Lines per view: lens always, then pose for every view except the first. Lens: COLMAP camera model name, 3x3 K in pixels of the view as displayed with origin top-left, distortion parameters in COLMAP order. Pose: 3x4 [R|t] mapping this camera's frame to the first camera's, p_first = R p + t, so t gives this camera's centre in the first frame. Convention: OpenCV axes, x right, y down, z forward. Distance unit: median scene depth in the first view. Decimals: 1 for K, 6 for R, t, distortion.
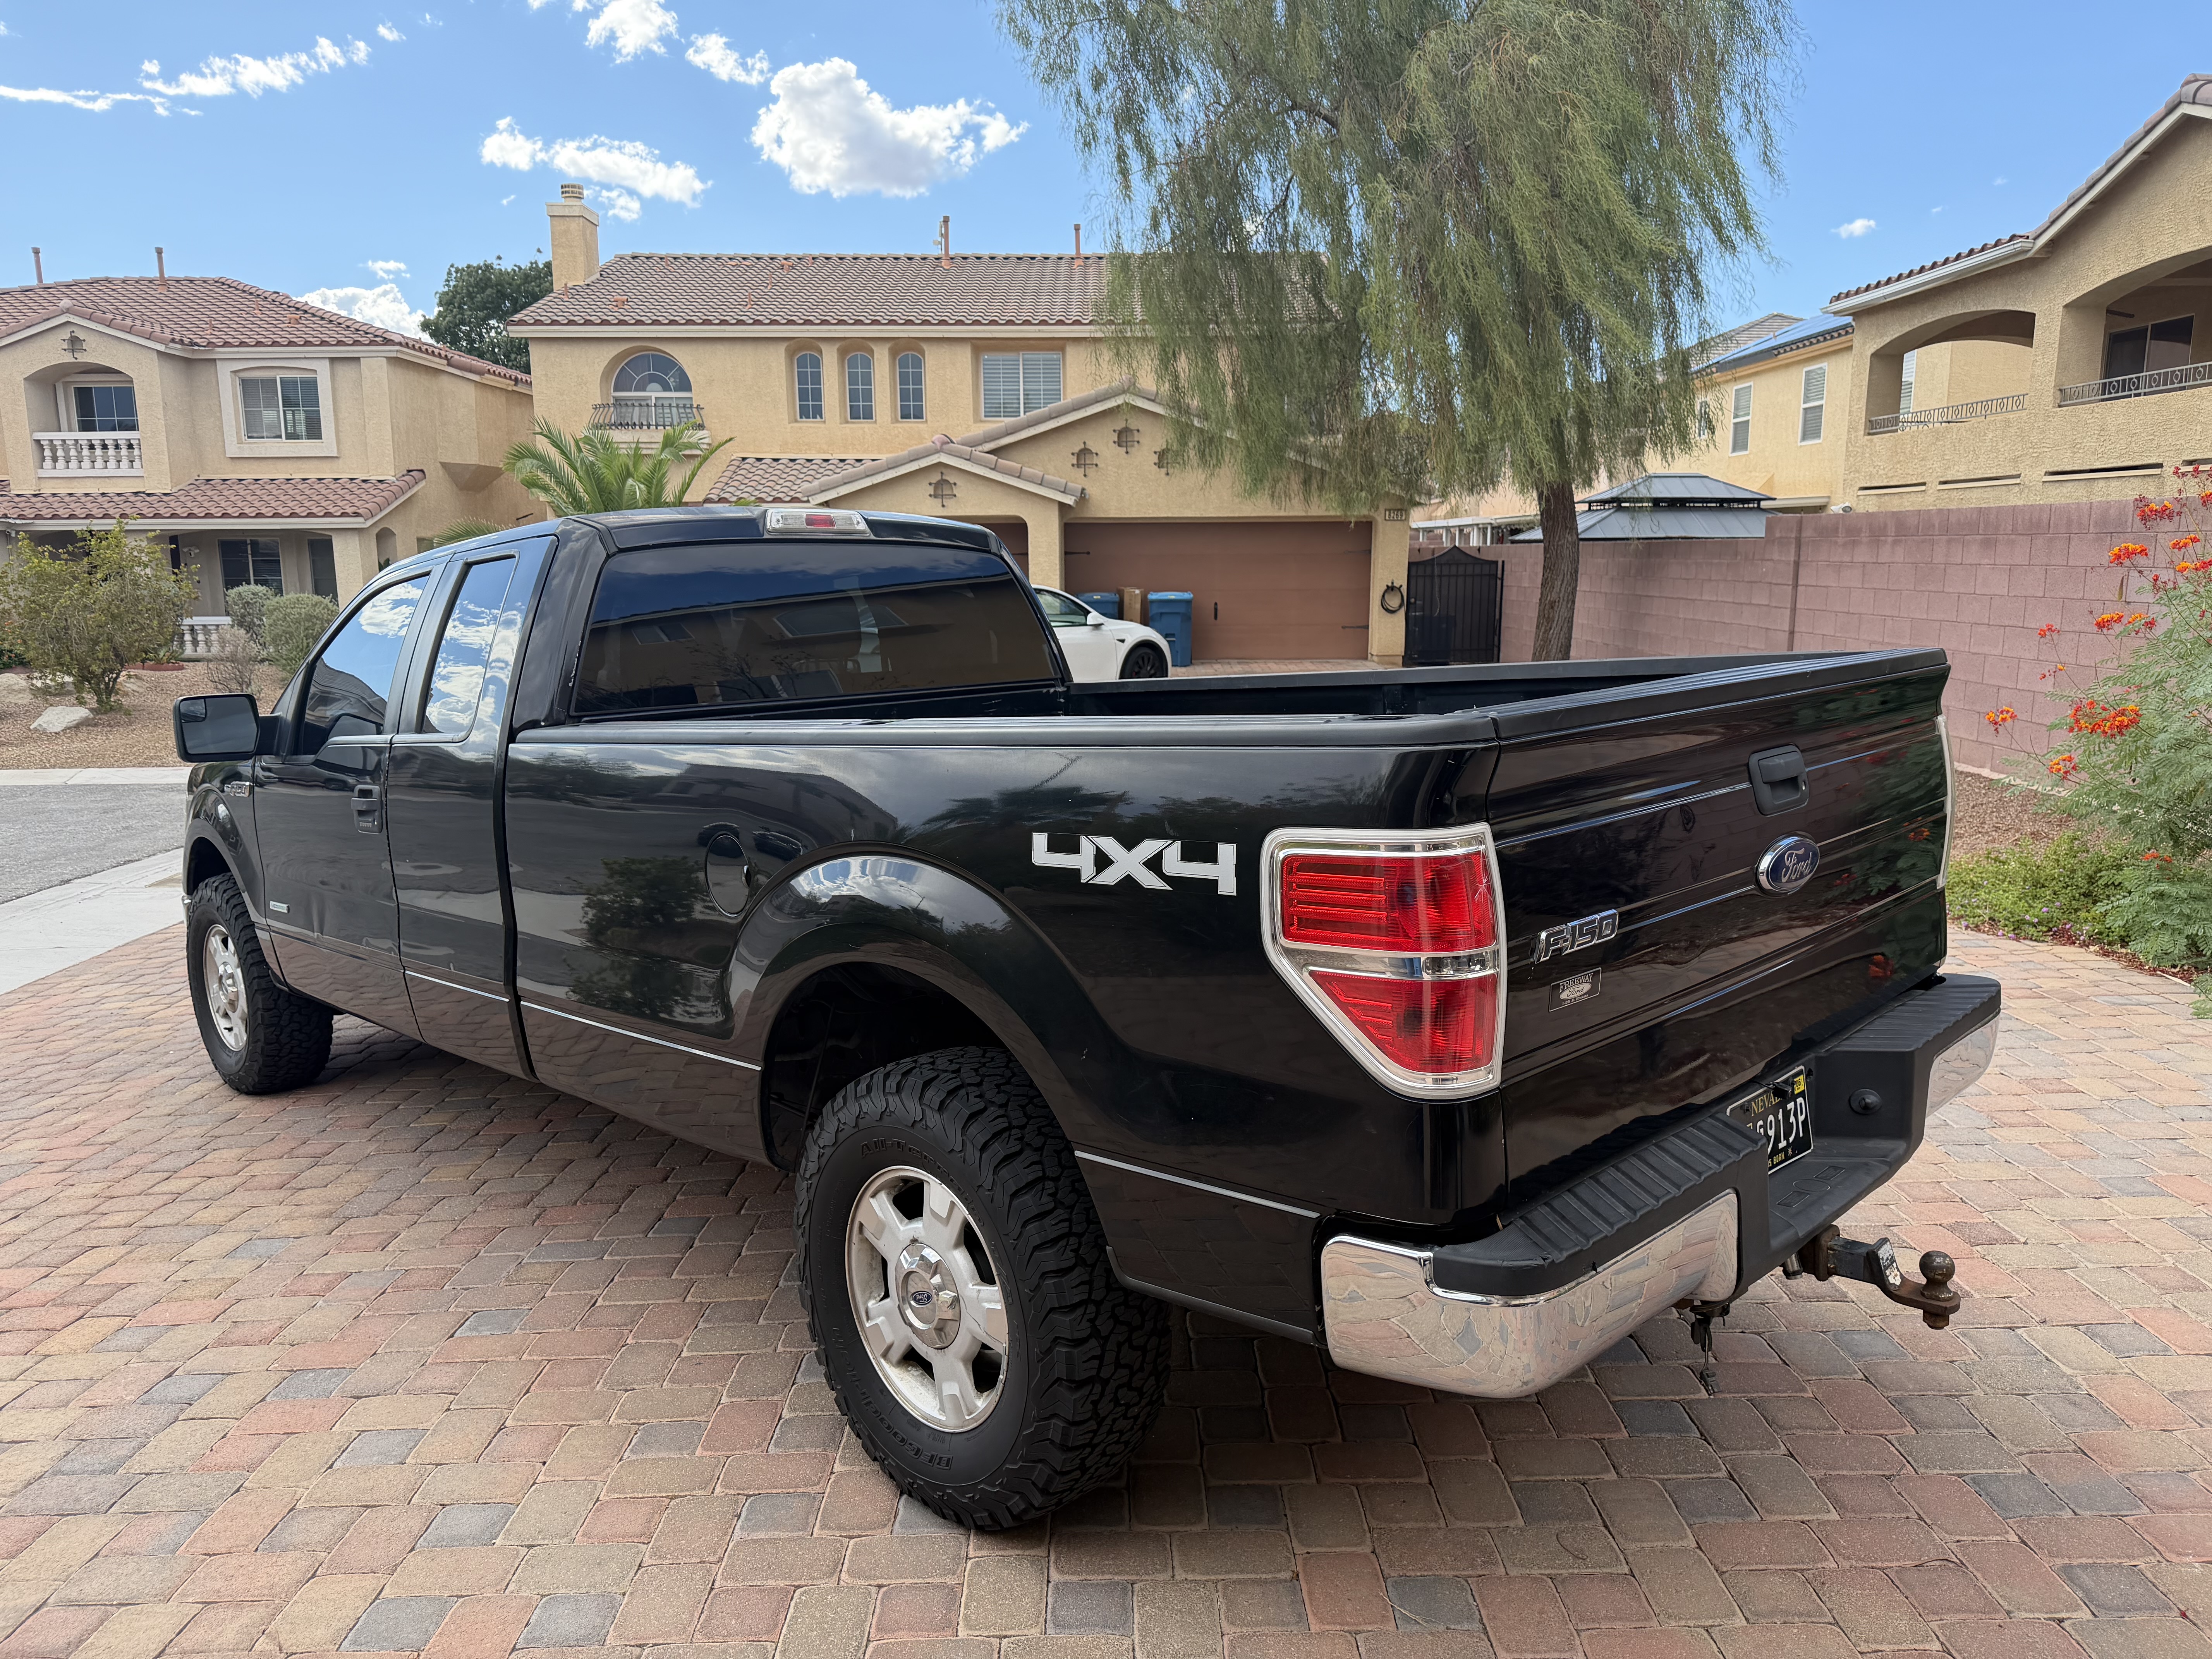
lens RADIAL K [[1538.5, 0, 1091.9], [0, 1538.5, 855.1], [0, 0, 1]] dist [0.042403, -0.046549]
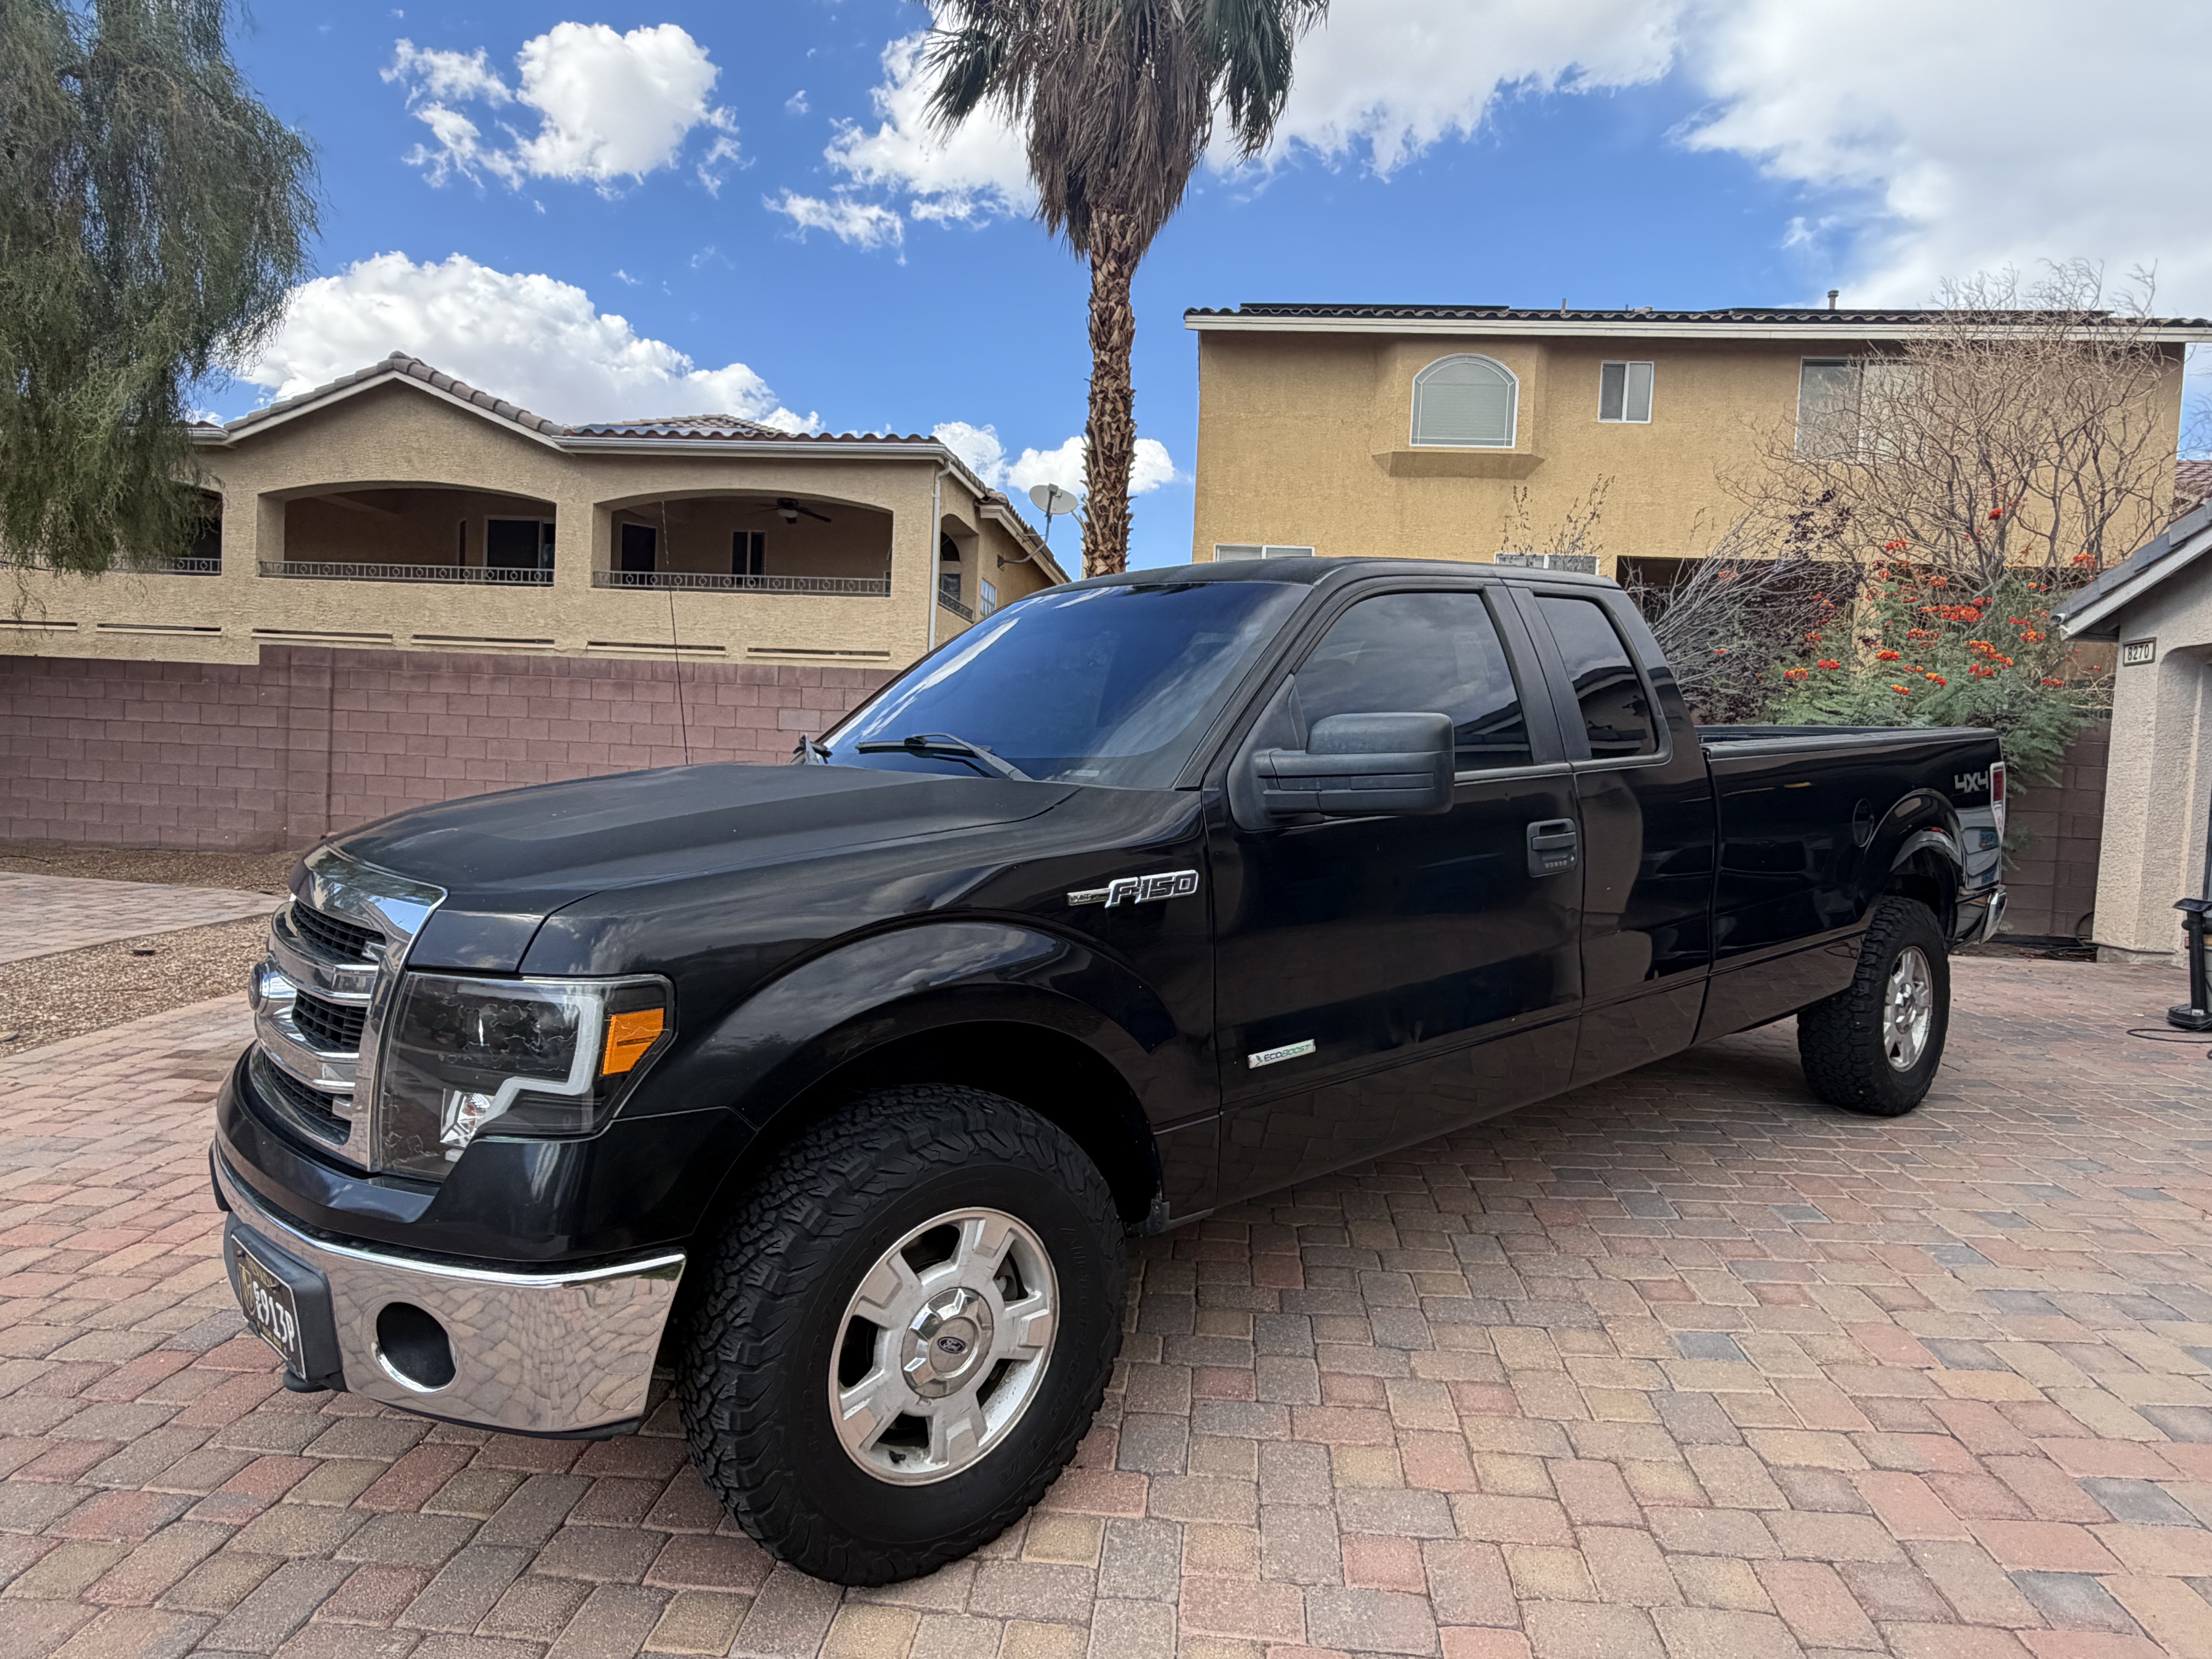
lens RADIAL K [[1272.8, 0, 1112.6], [0, 1272.8, 819.2], [0, 0, 1]] dist [-0.001227, 0.002647]
pose [[0.114660, -0.029040, 0.992980, -0.215087], [0.144600, 0.989414, 0.012239, -0.016025], [-0.982824, 0.142182, 0.117646, 0.203992]]
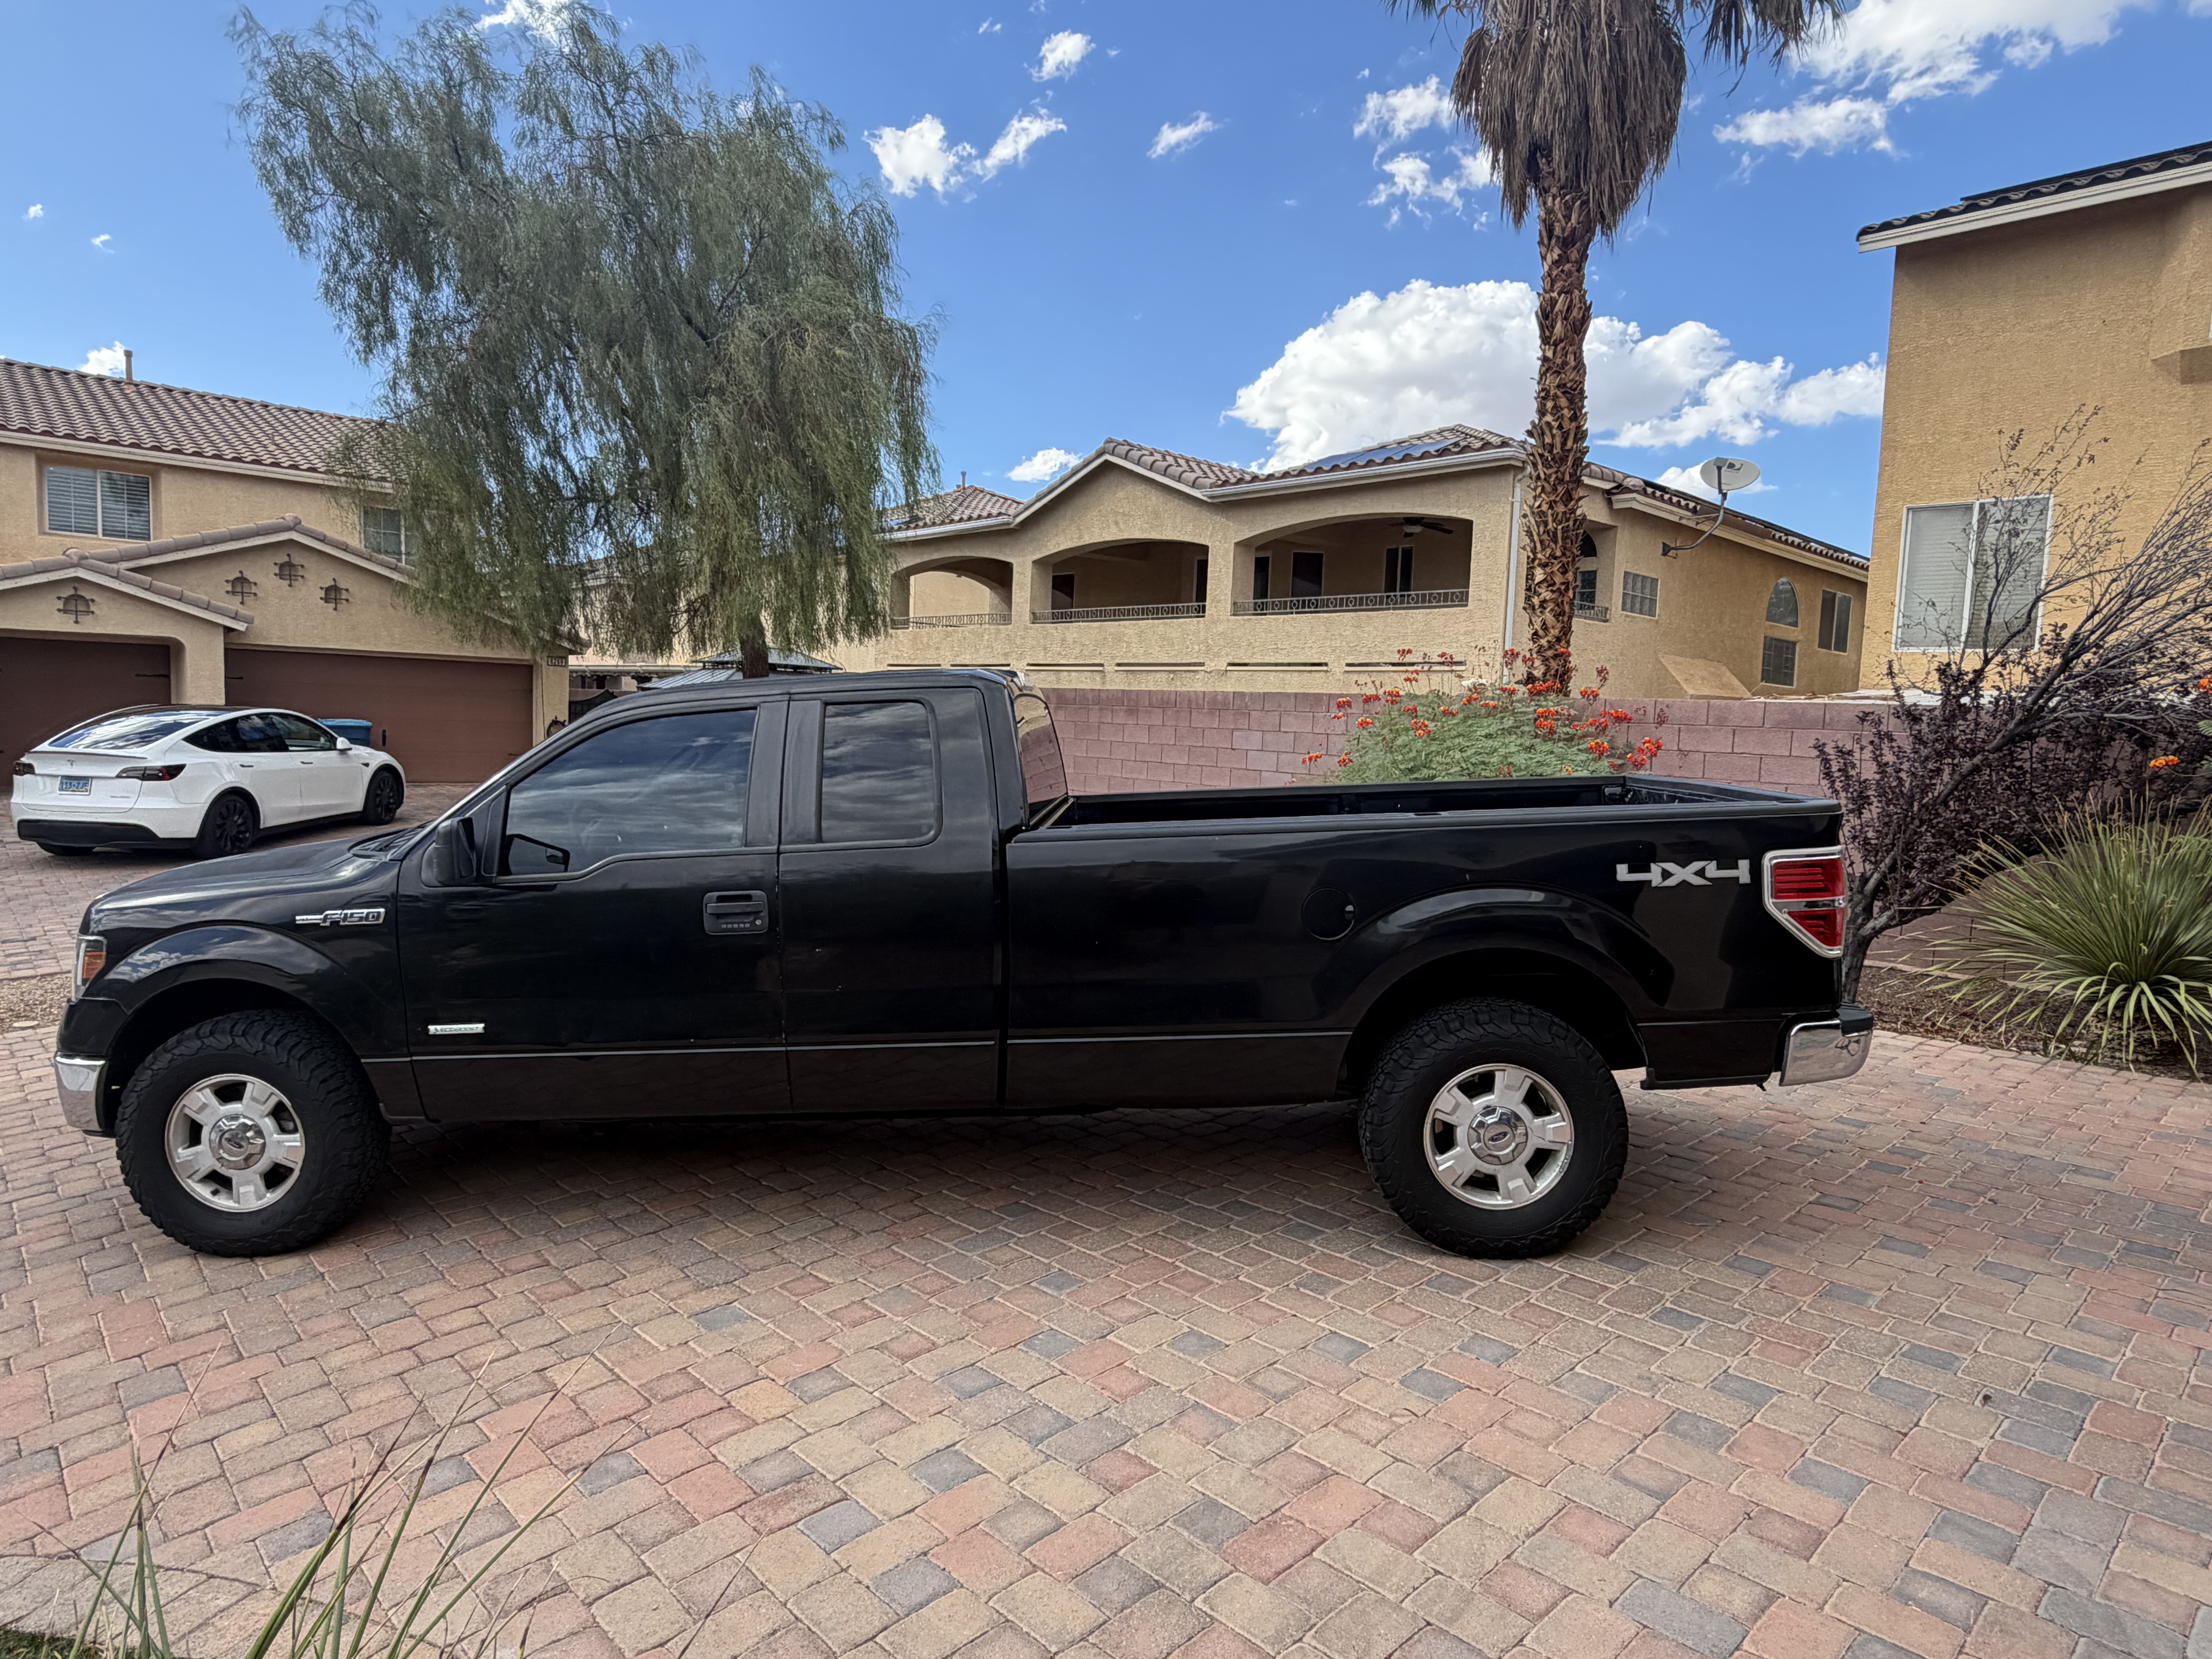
lens RADIAL K [[1273.1, 0, 1098.0], [0, 1273.1, 821.9], [0, 0, 1]] dist [0.001613, -0.002221]
pose [[0.736036, -0.023074, 0.676549, -0.158705], [0.087445, 0.994286, -0.061223, -0.002664], [-0.671270, 0.104223, 0.733849, 0.021737]]
